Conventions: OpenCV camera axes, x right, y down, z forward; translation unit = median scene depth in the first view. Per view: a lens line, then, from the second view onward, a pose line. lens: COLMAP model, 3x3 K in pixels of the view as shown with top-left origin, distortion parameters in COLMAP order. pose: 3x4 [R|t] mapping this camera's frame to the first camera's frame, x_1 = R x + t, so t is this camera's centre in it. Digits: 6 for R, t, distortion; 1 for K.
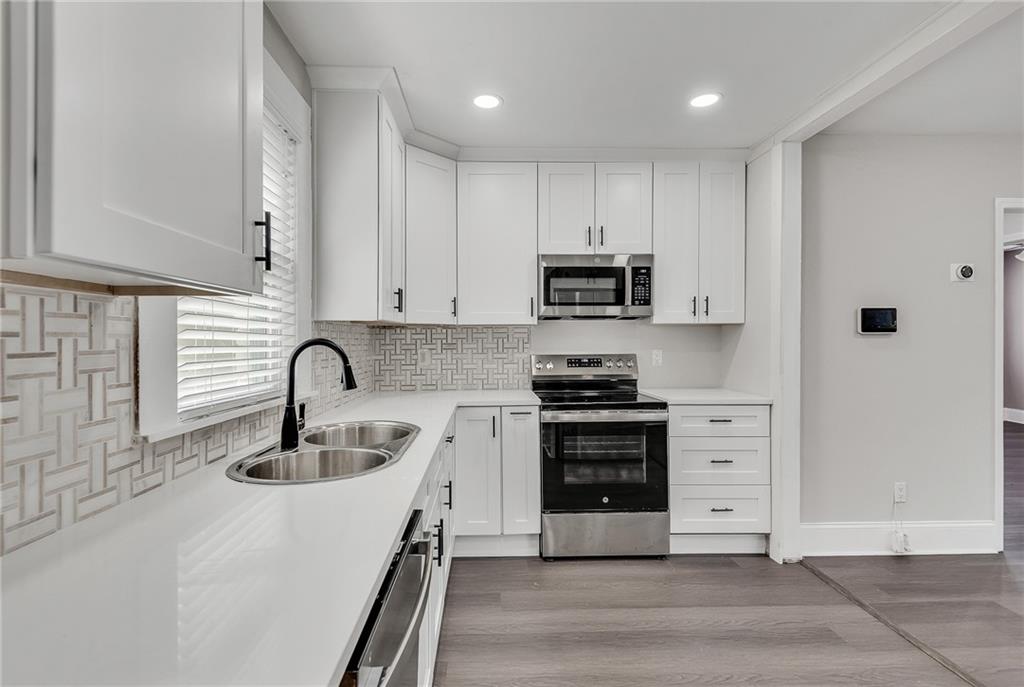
lens RADIAL K [[483.2, 0, 504.9], [0, 483.2, 339.6], [0, 0, 1]] dist [0.001777, -0.000053]
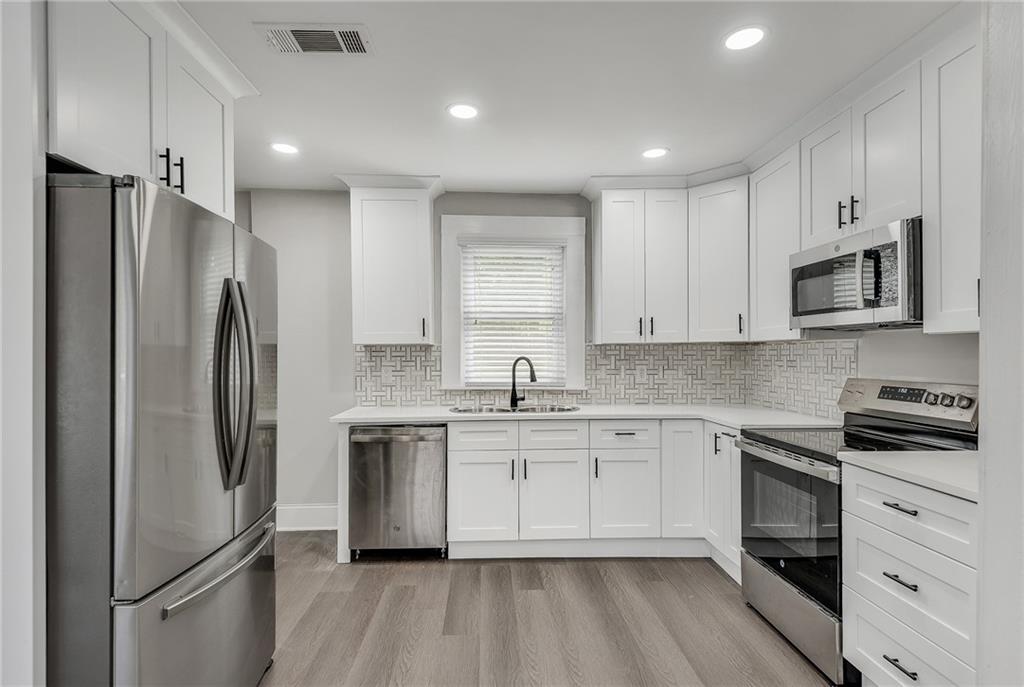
lens RADIAL K [[504.6, 0, 494.6], [0, 504.6, 350.9], [0, 0, 1]] dist [0.002809, -0.000101]
pose [[0.000358, 0.000738, -1.000000, 1.037235], [0.005774, 0.999983, 0.000740, -0.017081], [0.999983, -0.005774, 0.000354, 0.533169]]
